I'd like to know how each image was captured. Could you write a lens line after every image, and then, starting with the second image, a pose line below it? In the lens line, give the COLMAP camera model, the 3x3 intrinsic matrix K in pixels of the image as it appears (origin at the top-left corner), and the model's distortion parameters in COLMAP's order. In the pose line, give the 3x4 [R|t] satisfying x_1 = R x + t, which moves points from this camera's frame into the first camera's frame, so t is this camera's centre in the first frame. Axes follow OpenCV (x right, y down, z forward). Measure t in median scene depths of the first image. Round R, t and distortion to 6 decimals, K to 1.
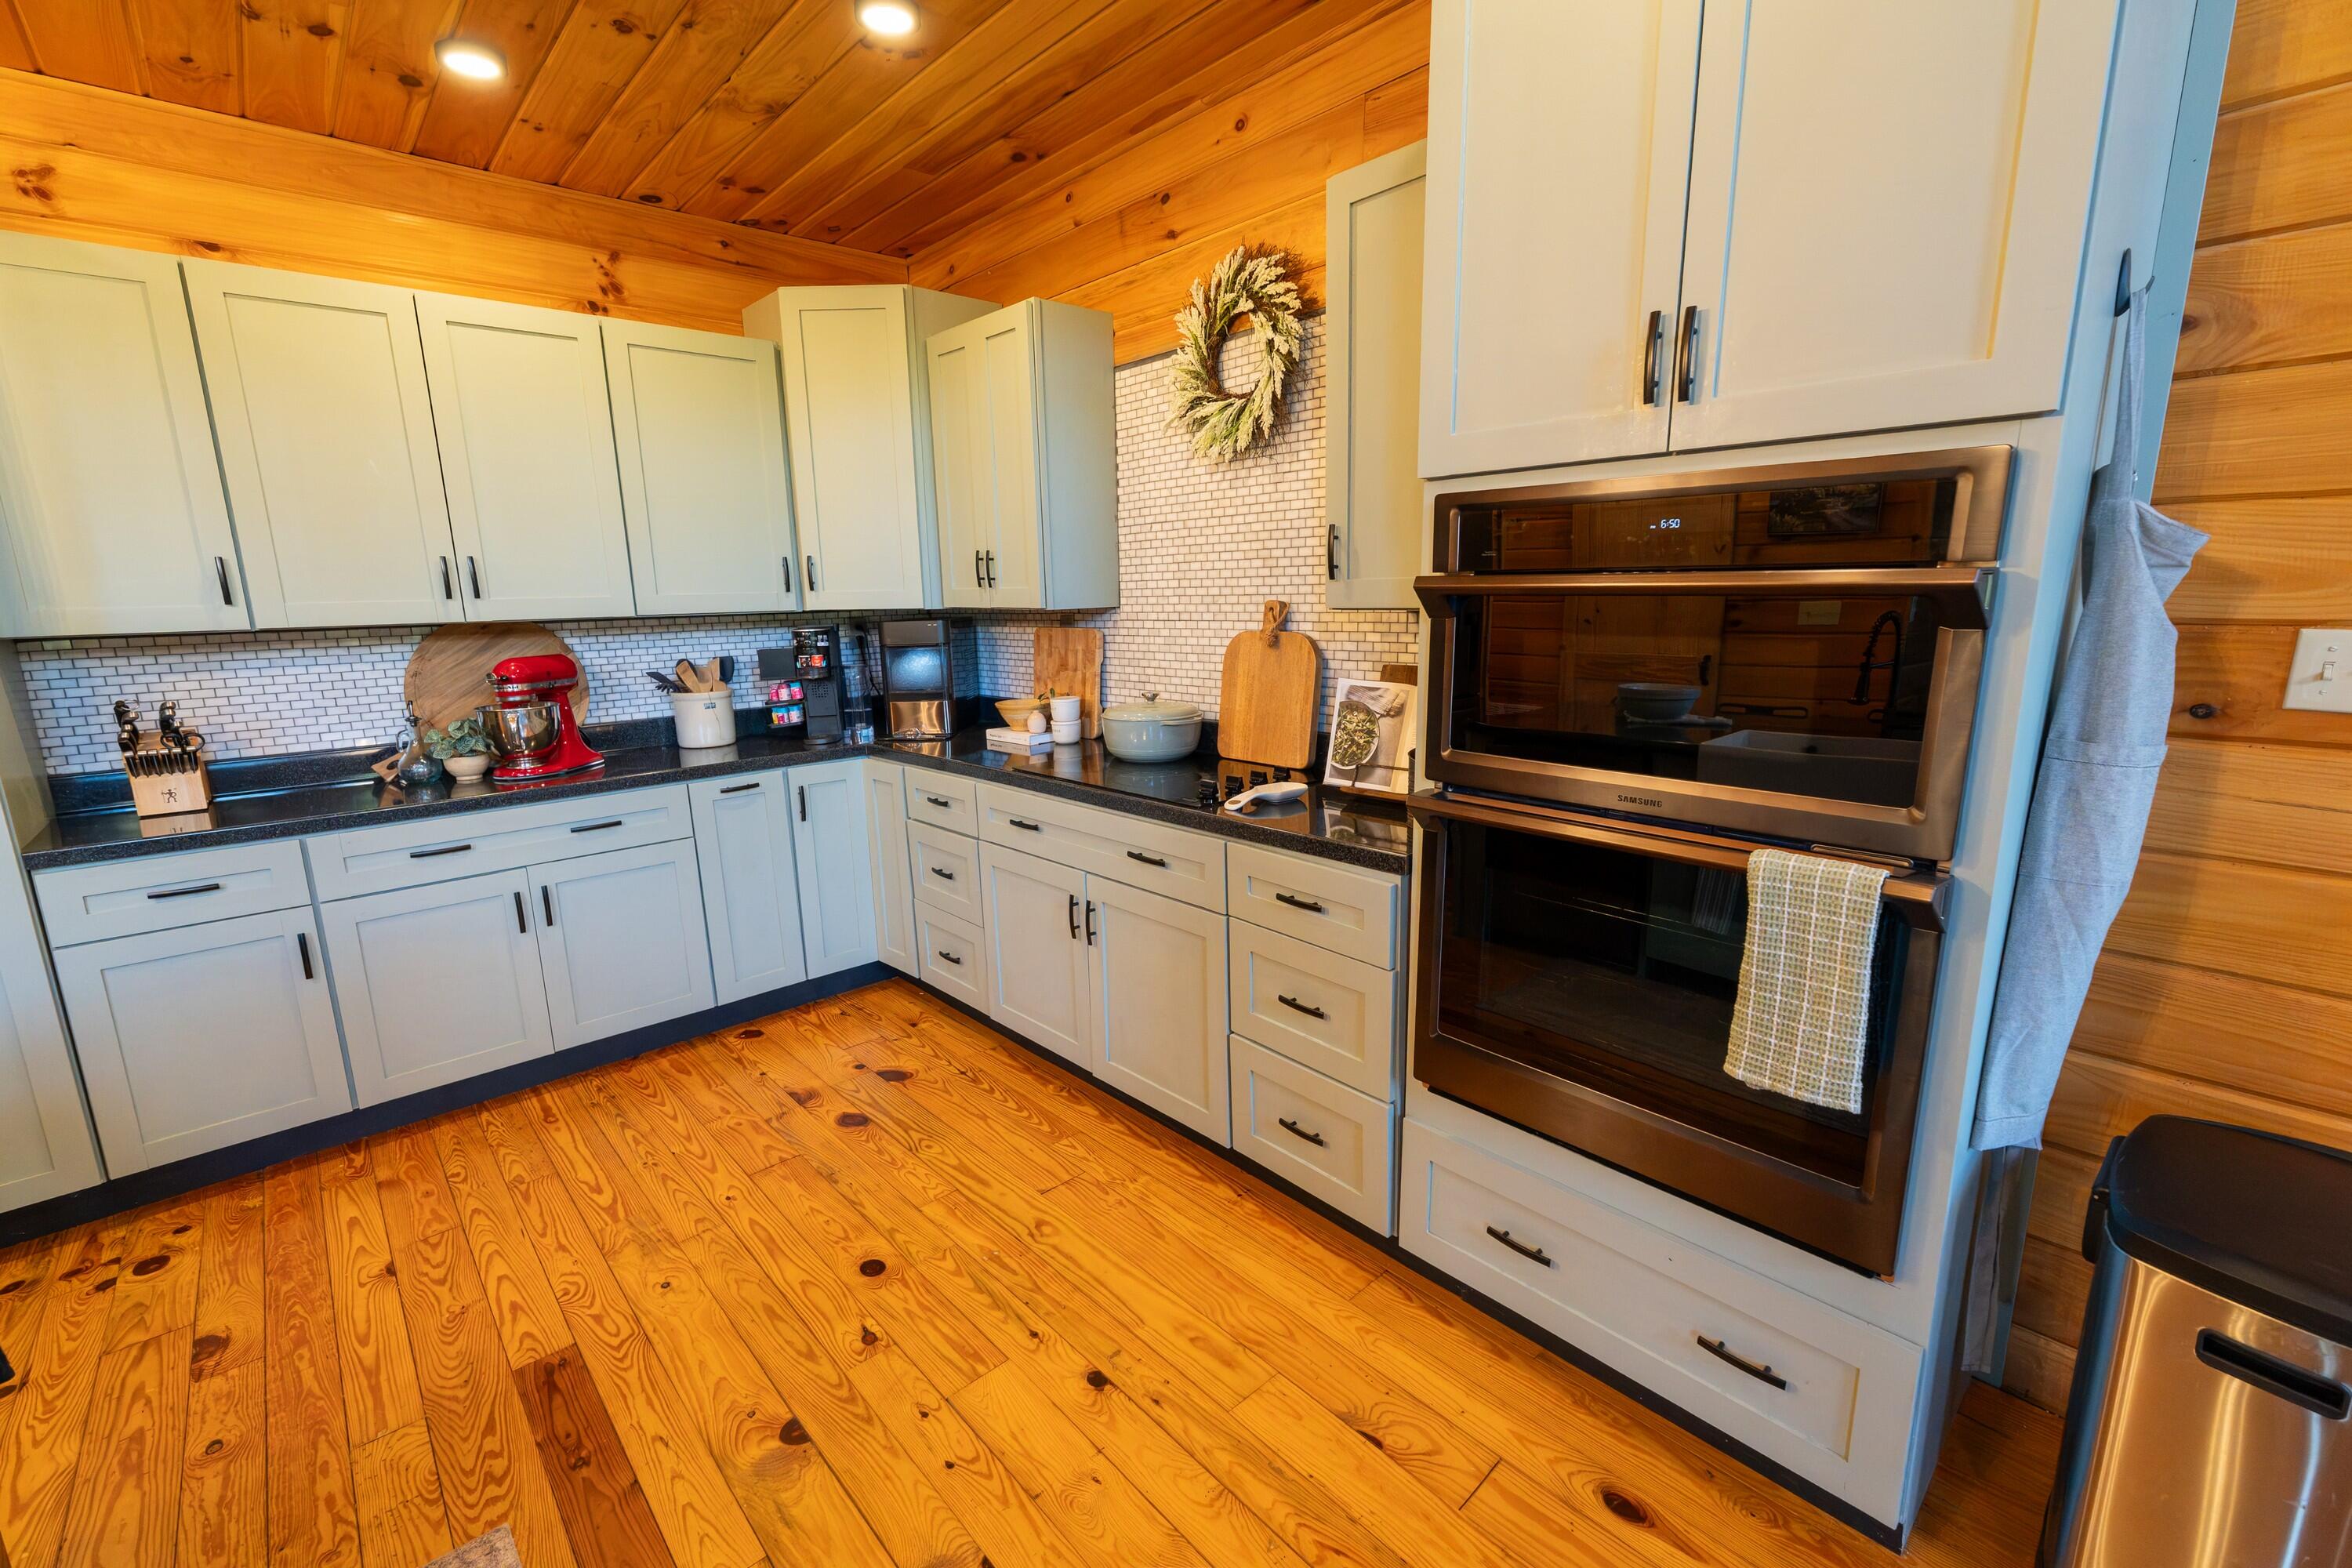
lens RADIAL K [[996.0, 0, 1174.8], [0, 996.0, 780.8], [0, 0, 1]] dist [0.008439, -0.001220]
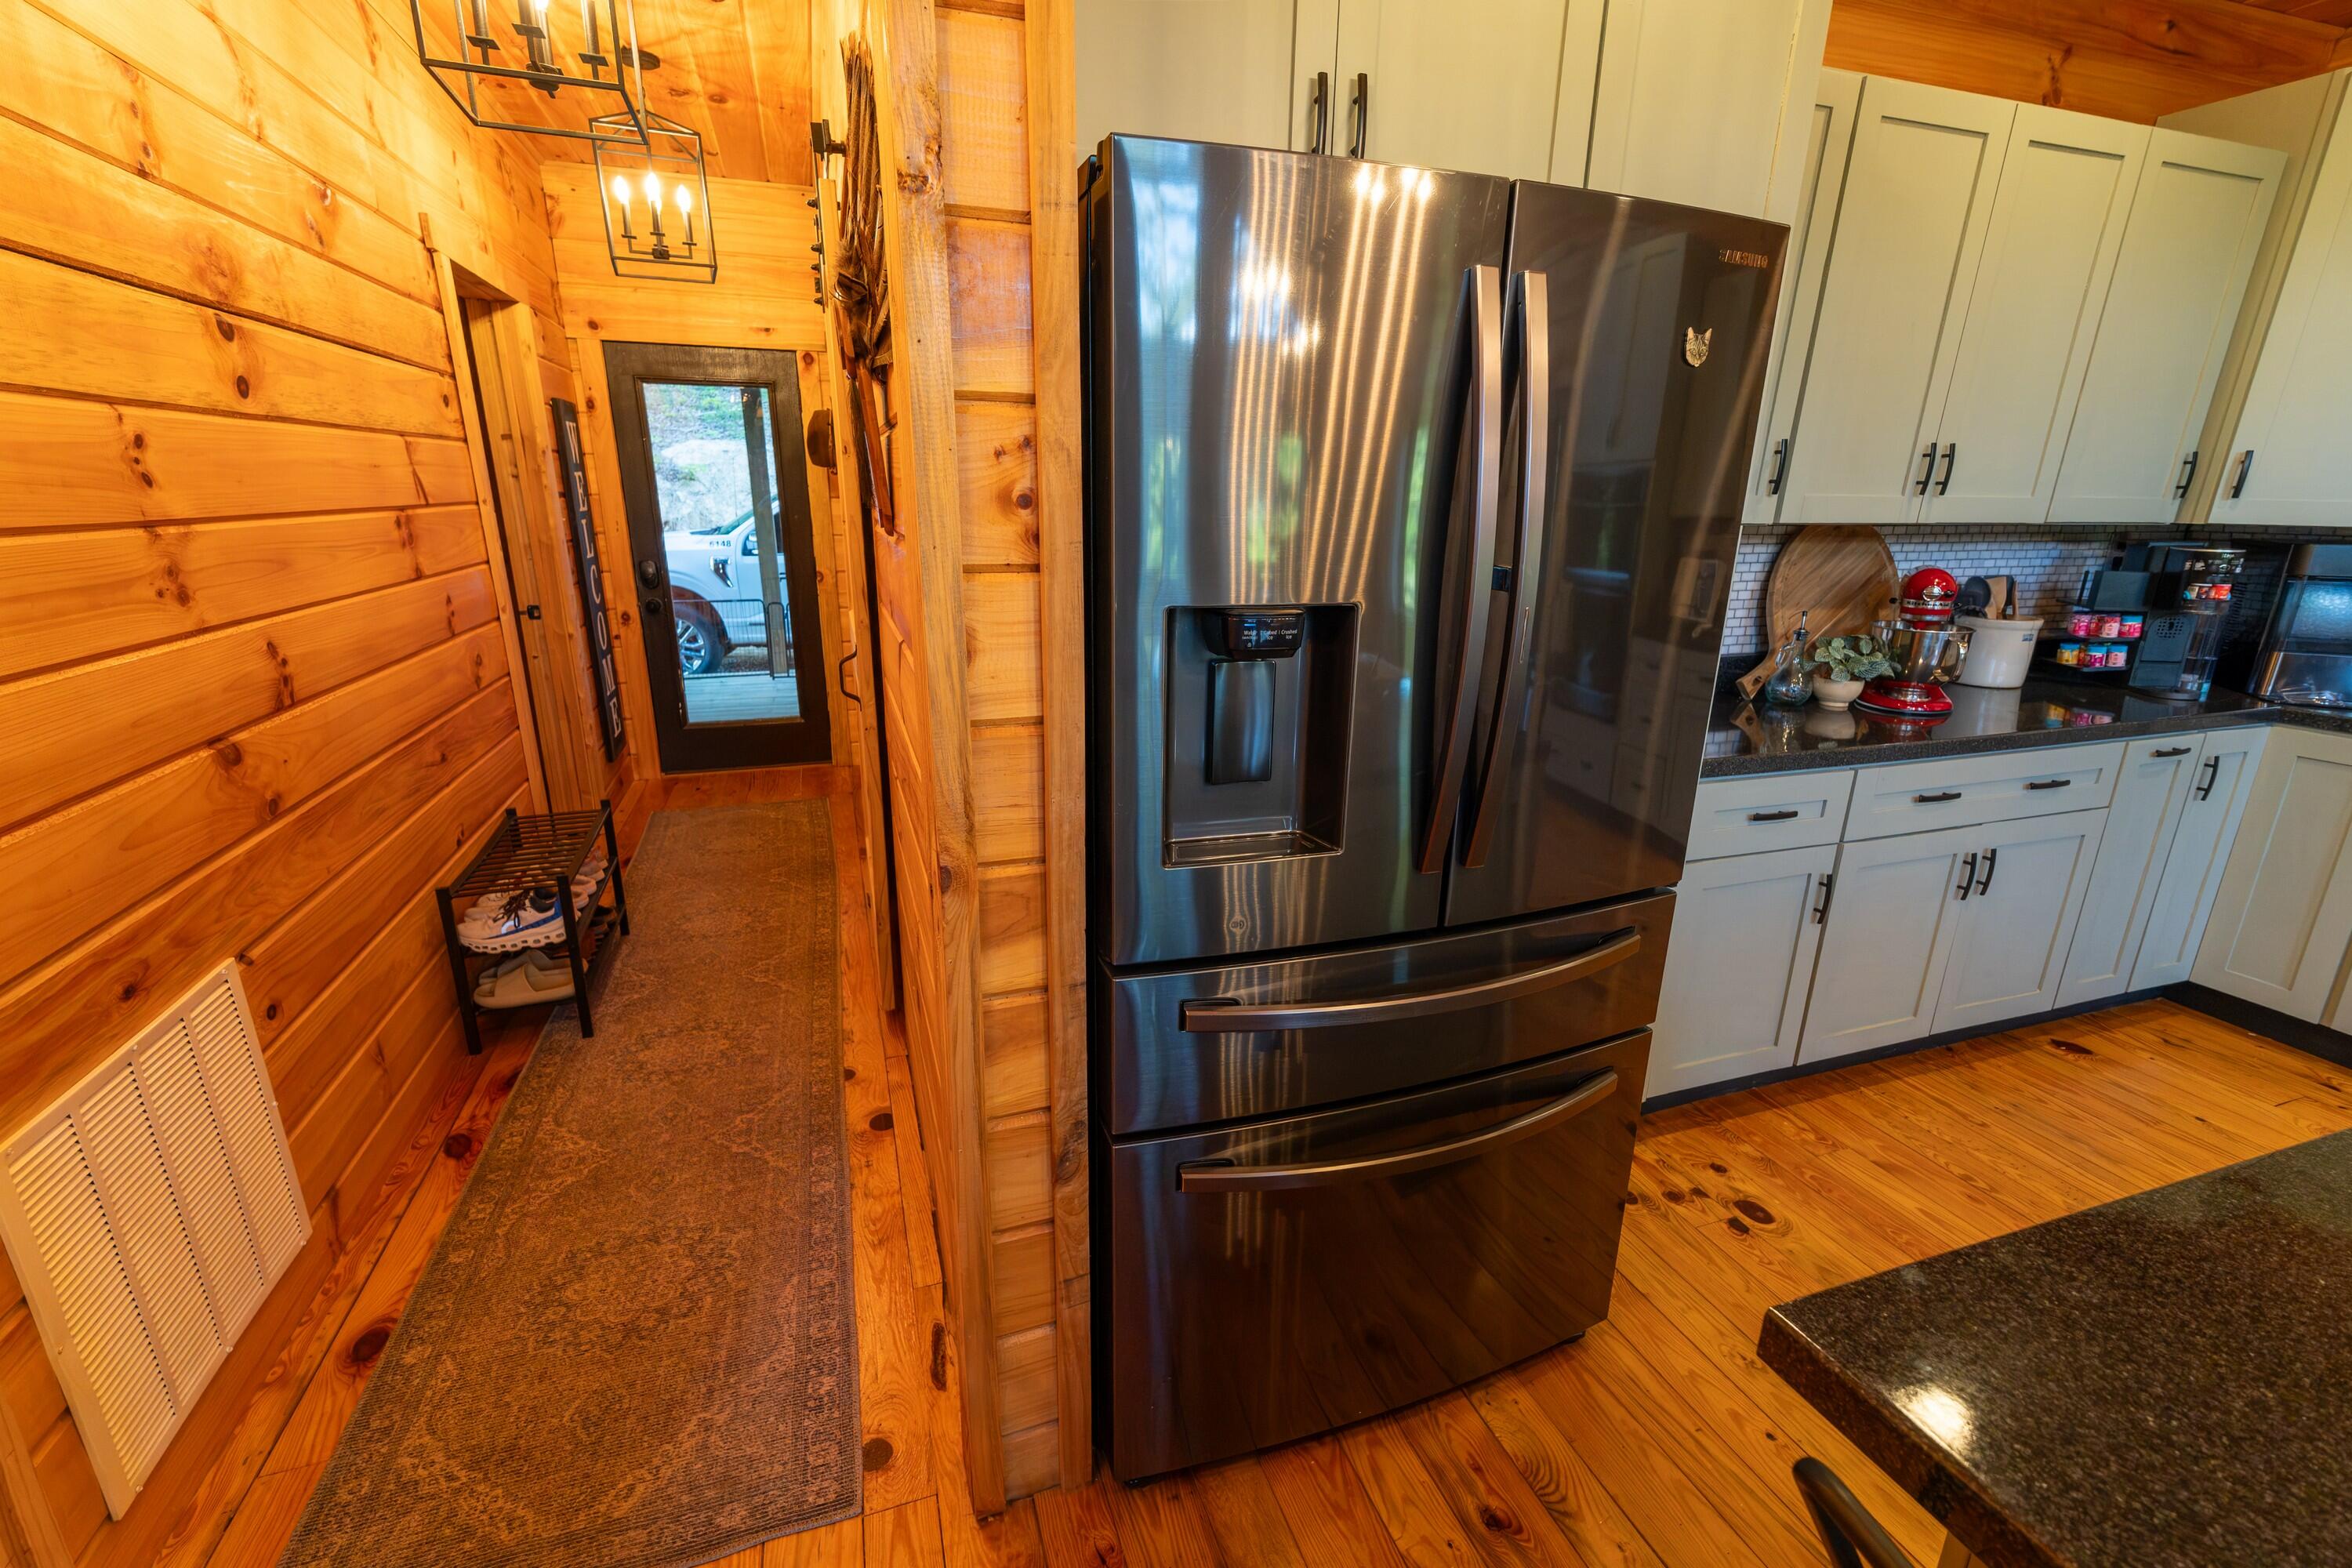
lens RADIAL K [[996.0, 0, 1169.6], [0, 996.0, 783.2], [0, 0, 1]] dist [0.008439, -0.001220]
pose [[0.916578, 0.147218, -0.371768, -0.961881], [-0.111165, 0.986921, 0.116742, 0.029745], [0.384093, -0.065676, 0.920956, -0.035012]]
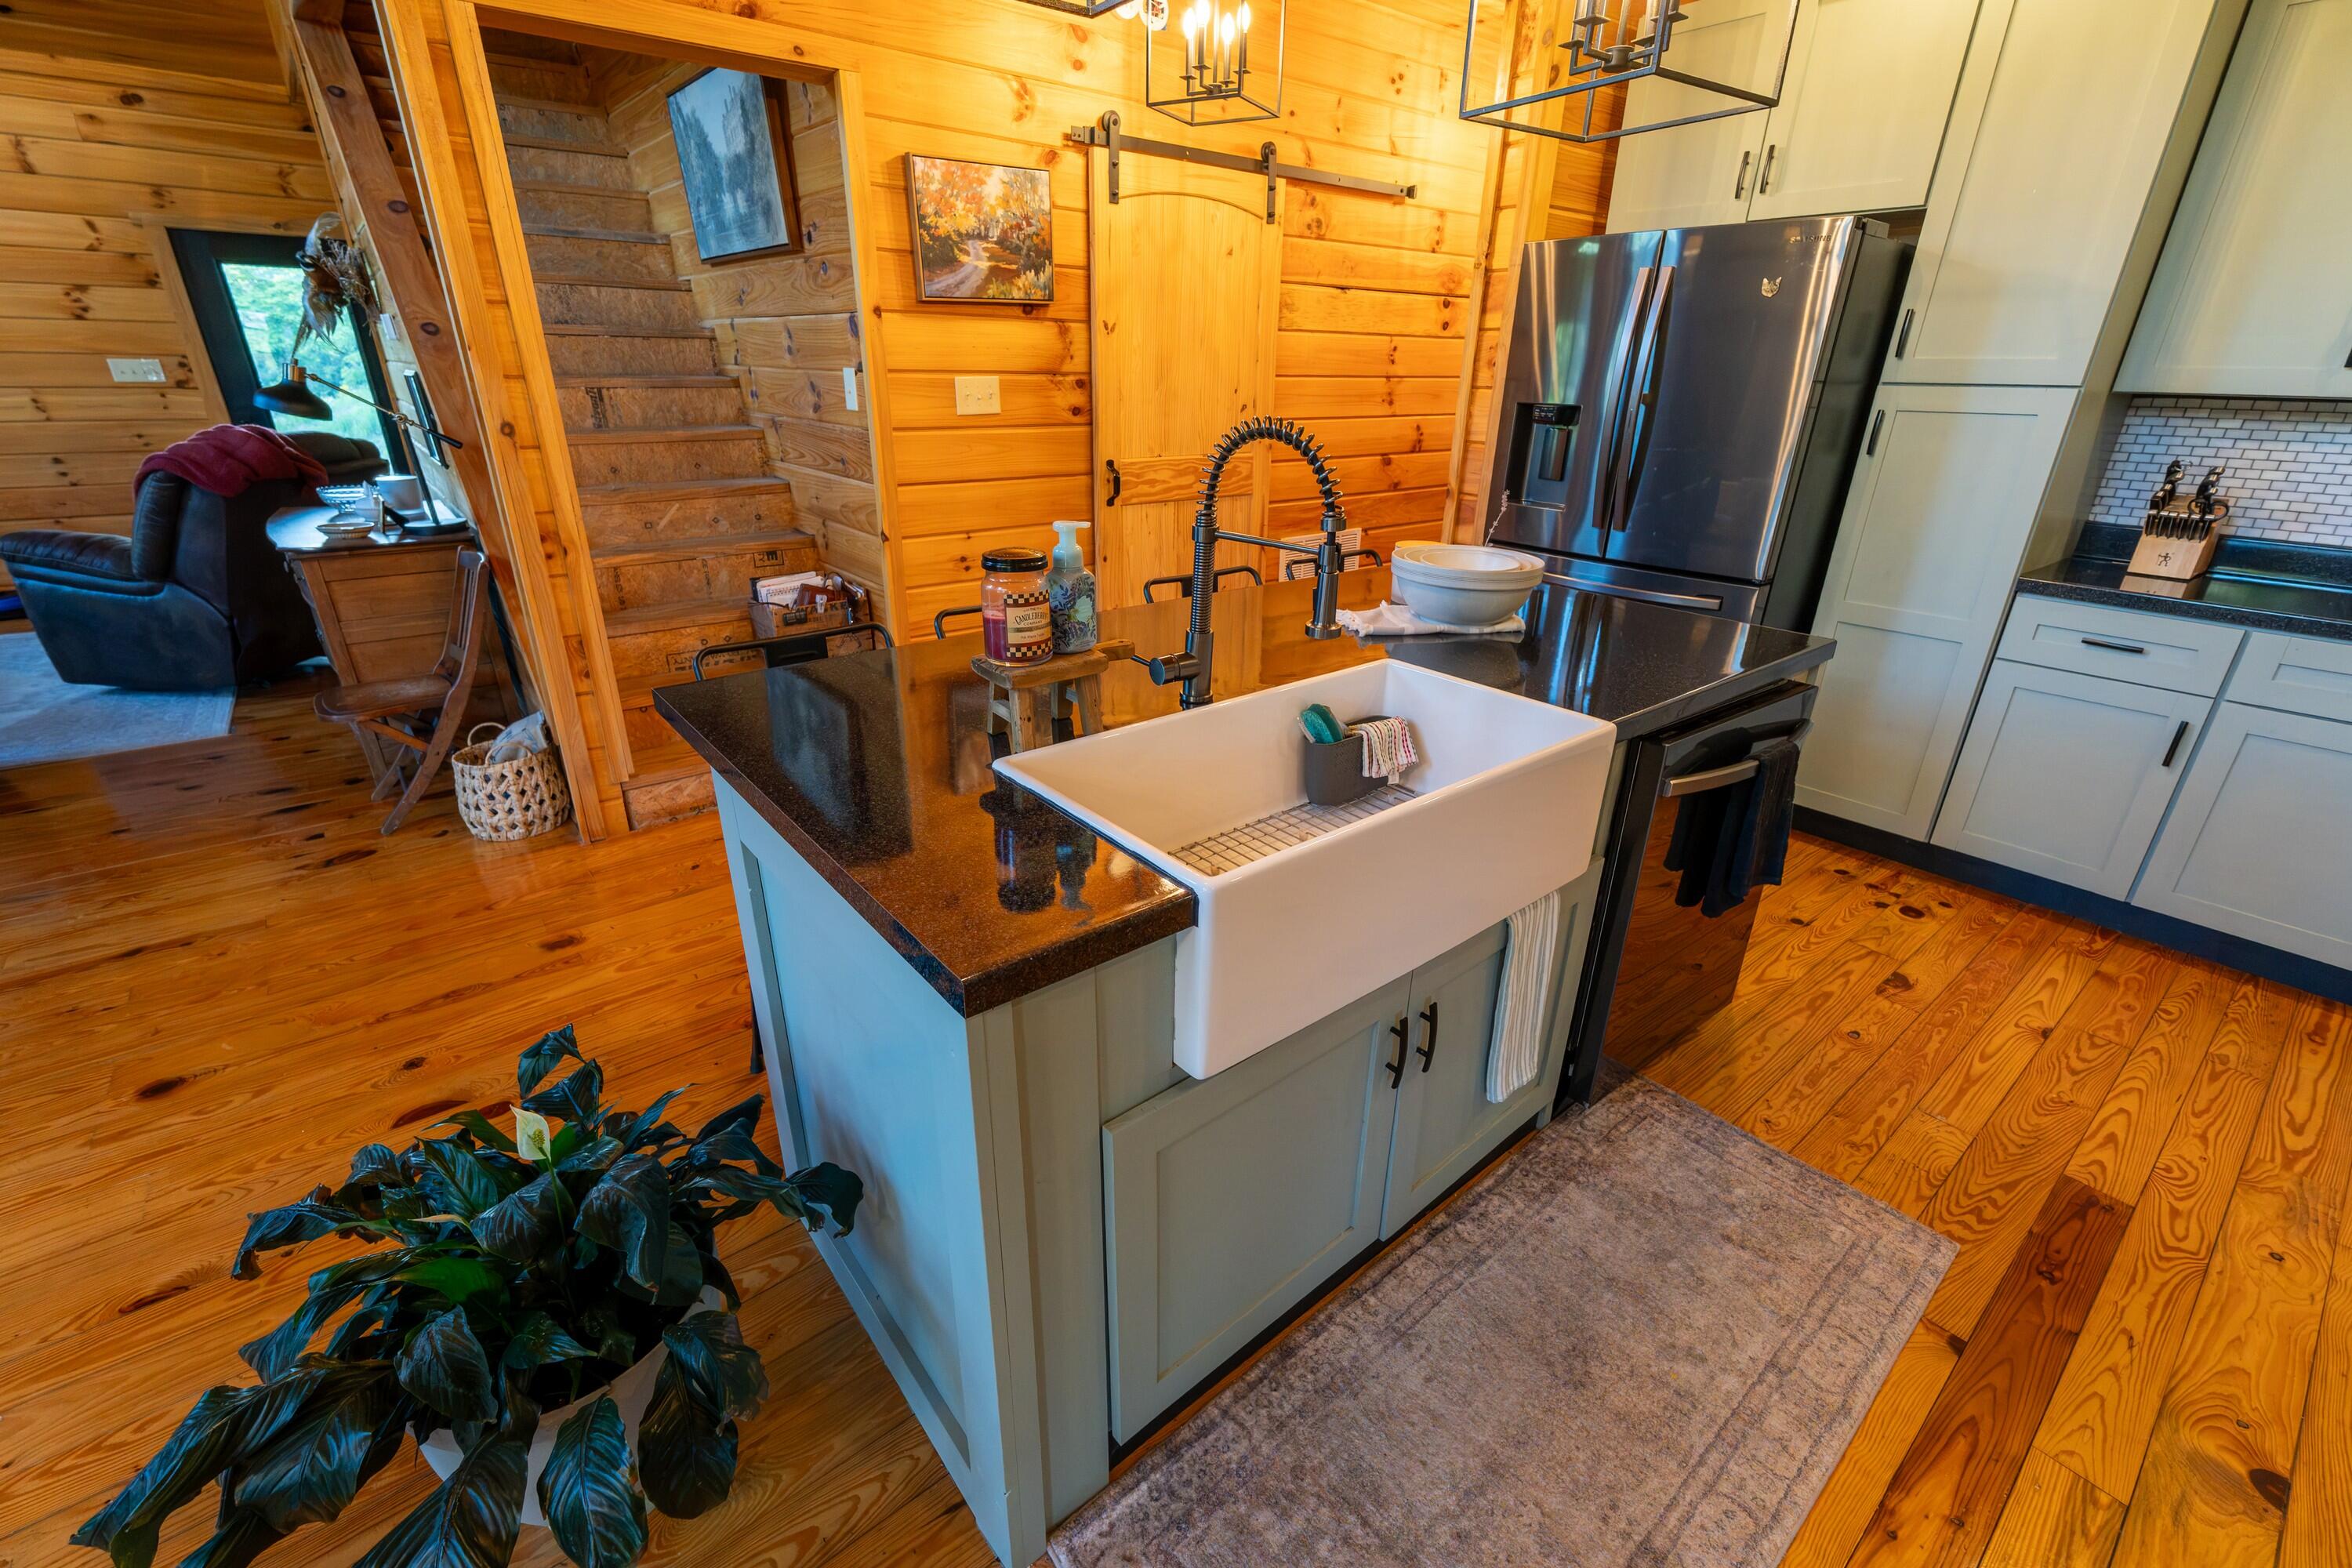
lens RADIAL K [[996.0, 0, 1171.4], [0, 996.0, 784.7], [0, 0, 1]] dist [0.008439, -0.001220]
pose [[-0.057844, 0.410946, -0.909823, 0.100283], [-0.209685, 0.886018, 0.413526, 0.006953], [0.976057, 0.214696, 0.034918, 0.000225]]
